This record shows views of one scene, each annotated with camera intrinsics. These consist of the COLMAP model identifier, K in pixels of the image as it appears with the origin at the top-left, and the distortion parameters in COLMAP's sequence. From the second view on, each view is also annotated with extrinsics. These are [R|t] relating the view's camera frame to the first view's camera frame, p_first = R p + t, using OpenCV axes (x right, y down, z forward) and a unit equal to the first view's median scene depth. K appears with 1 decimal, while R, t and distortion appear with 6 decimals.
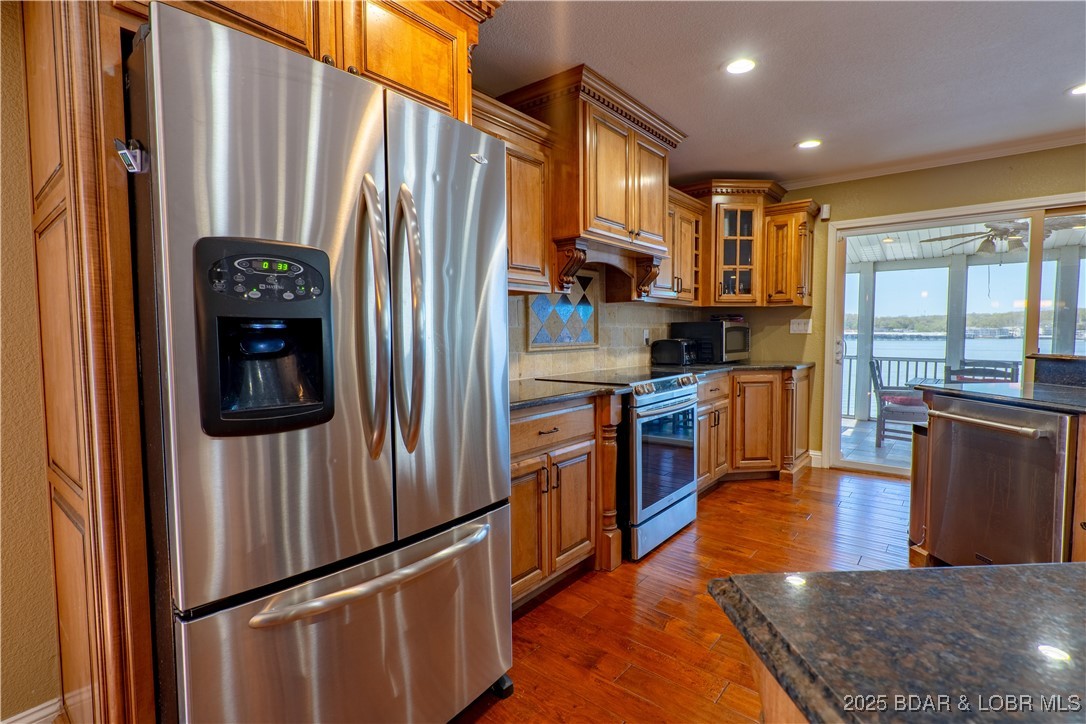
lens RADIAL K [[508.0, 0, 539.4], [0, 508.0, 355.8], [0, 0, 1]] dist [0.003714, 0.000449]
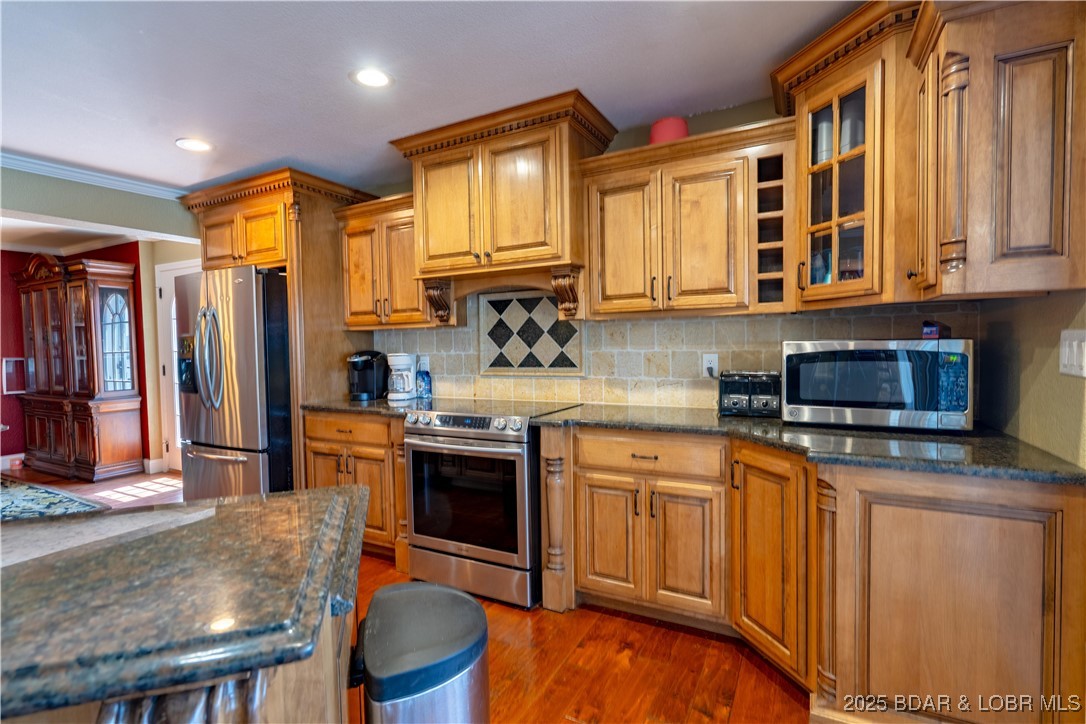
lens RADIAL K [[508.0, 0, 543.1], [0, 508.0, 361.5], [0, 0, 1]] dist [0.003714, 0.000449]
pose [[0.207377, 0.037665, -0.977536, 0.801078], [-0.028192, 0.999074, 0.032514, -0.056878], [0.977855, 0.020816, 0.208247, 0.657306]]
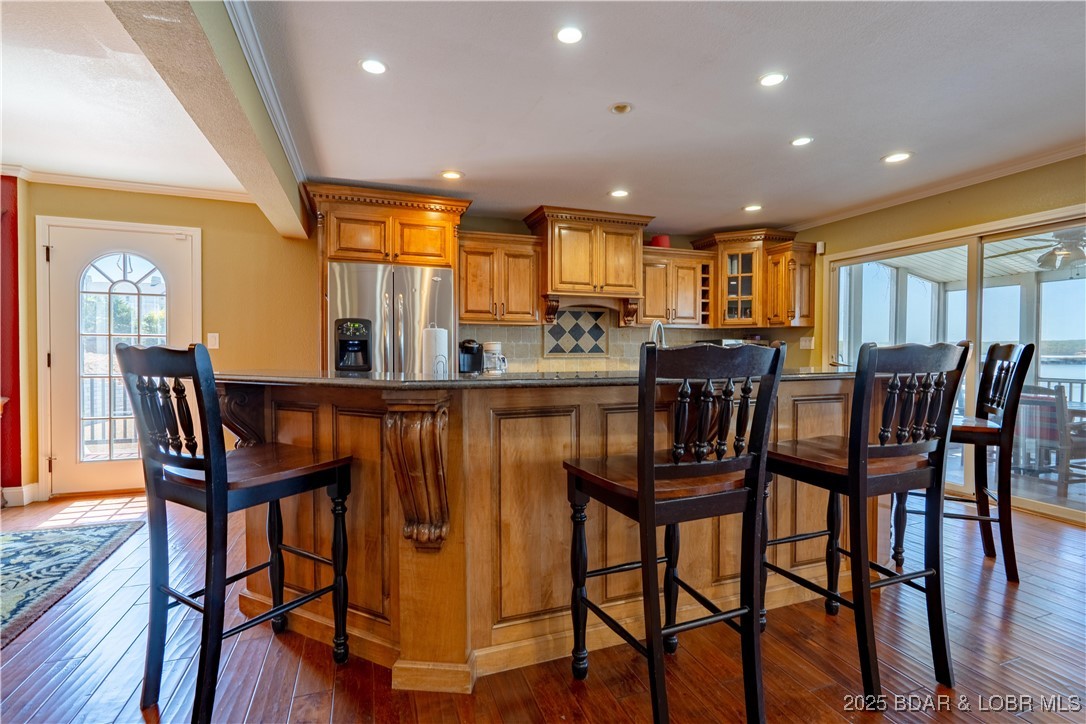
lens RADIAL K [[508.0, 0, 546.8], [0, 508.0, 364.4], [0, 0, 1]] dist [0.003714, 0.000449]
pose [[0.869308, 0.017897, -0.493947, 0.612185], [-0.028417, 0.999501, -0.013797, 0.027370], [0.493454, 0.026031, 0.869382, -0.360272]]
